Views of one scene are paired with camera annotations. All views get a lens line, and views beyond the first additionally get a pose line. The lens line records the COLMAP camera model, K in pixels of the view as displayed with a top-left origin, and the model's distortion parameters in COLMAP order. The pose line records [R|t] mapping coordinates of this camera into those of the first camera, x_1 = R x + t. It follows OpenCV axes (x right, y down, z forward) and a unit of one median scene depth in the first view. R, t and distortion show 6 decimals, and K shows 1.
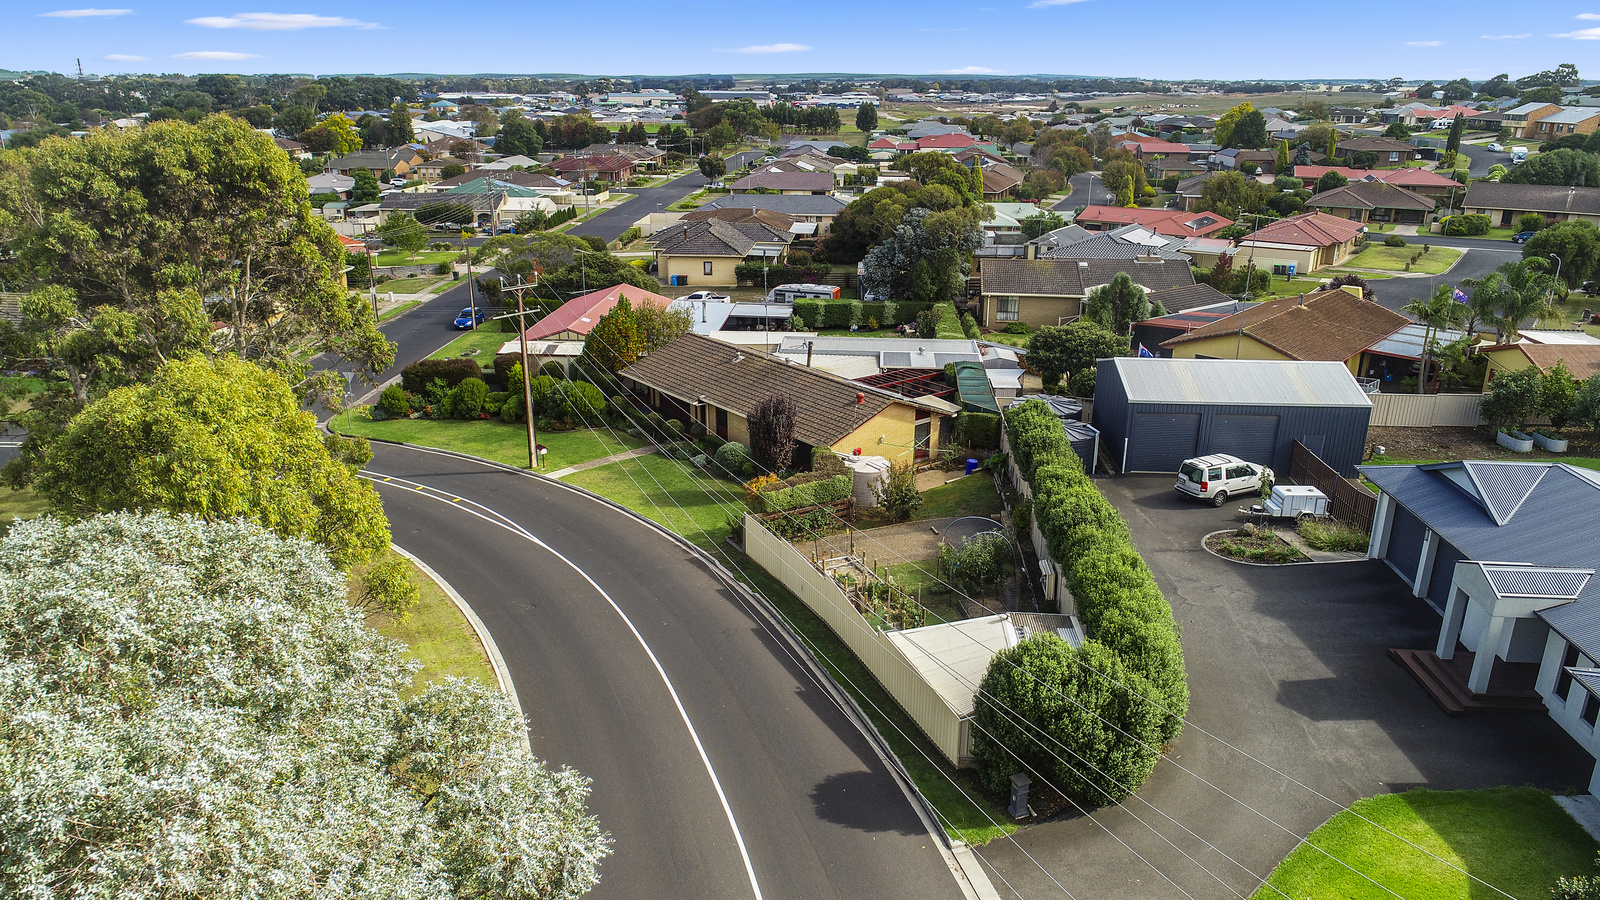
lens RADIAL K [[1121.8, 0, 825.7], [0, 1121.8, 446.9], [0, 0, 1]] dist [-0.012164, -0.001657]
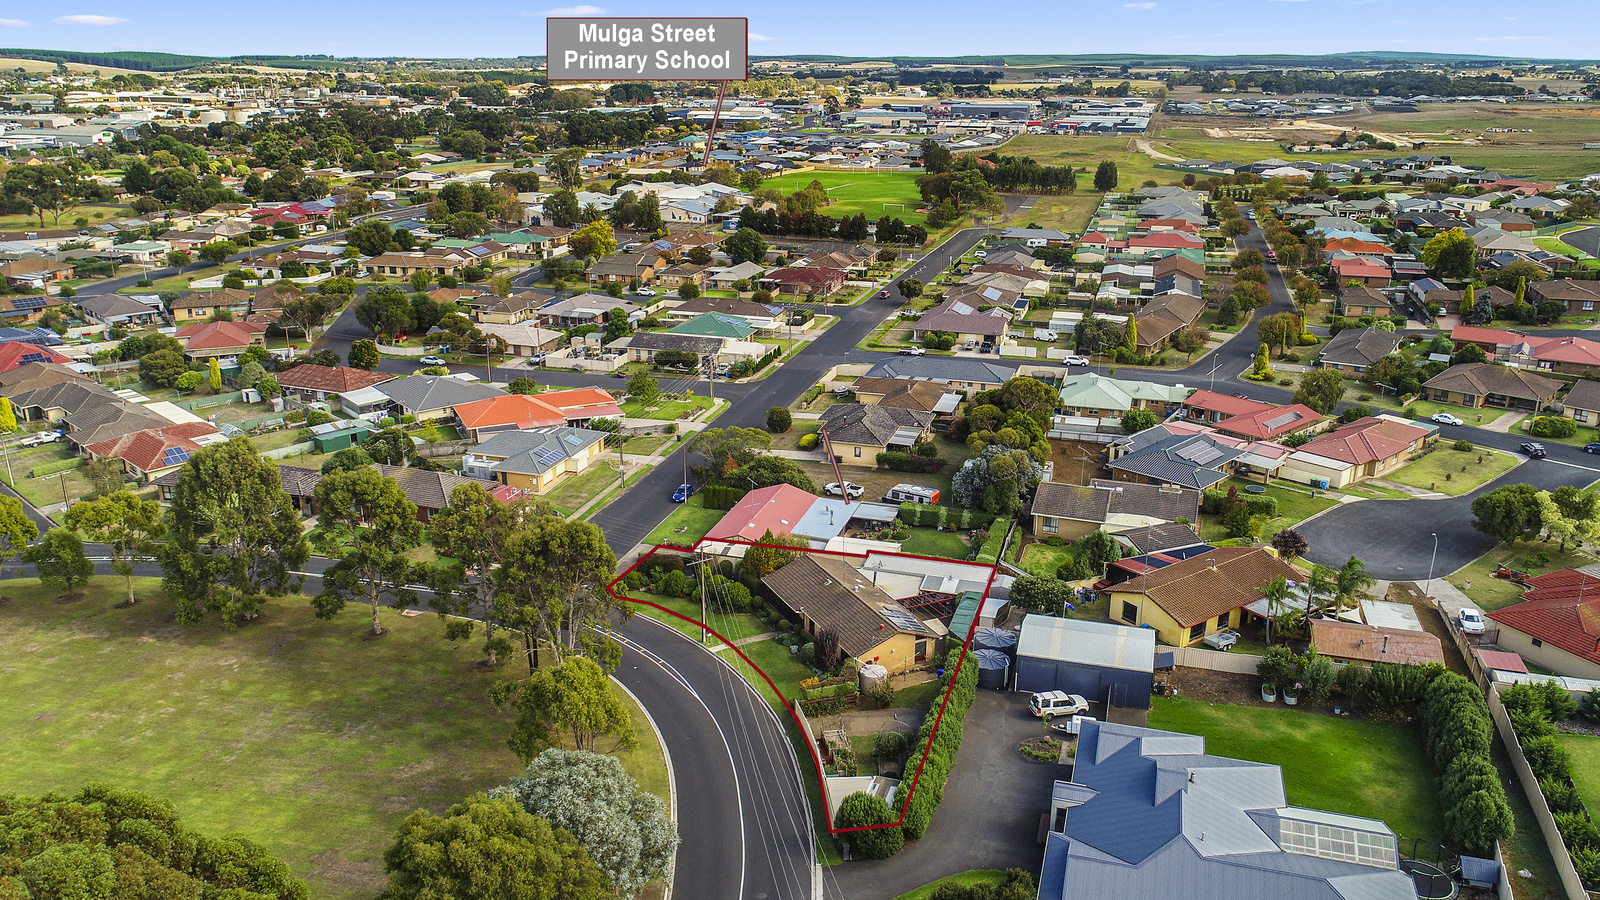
lens RADIAL K [[1231.1, 0, 800.0], [0, 1231.1, 450.0], [0, 0, 1]] dist [0.001155, -0.001721]
pose [[0.972848, 0.067160, -0.221488, 0.255534], [-0.071031, 0.997428, -0.009547, -0.237562], [0.220278, 0.025021, 0.975116, -0.748813]]
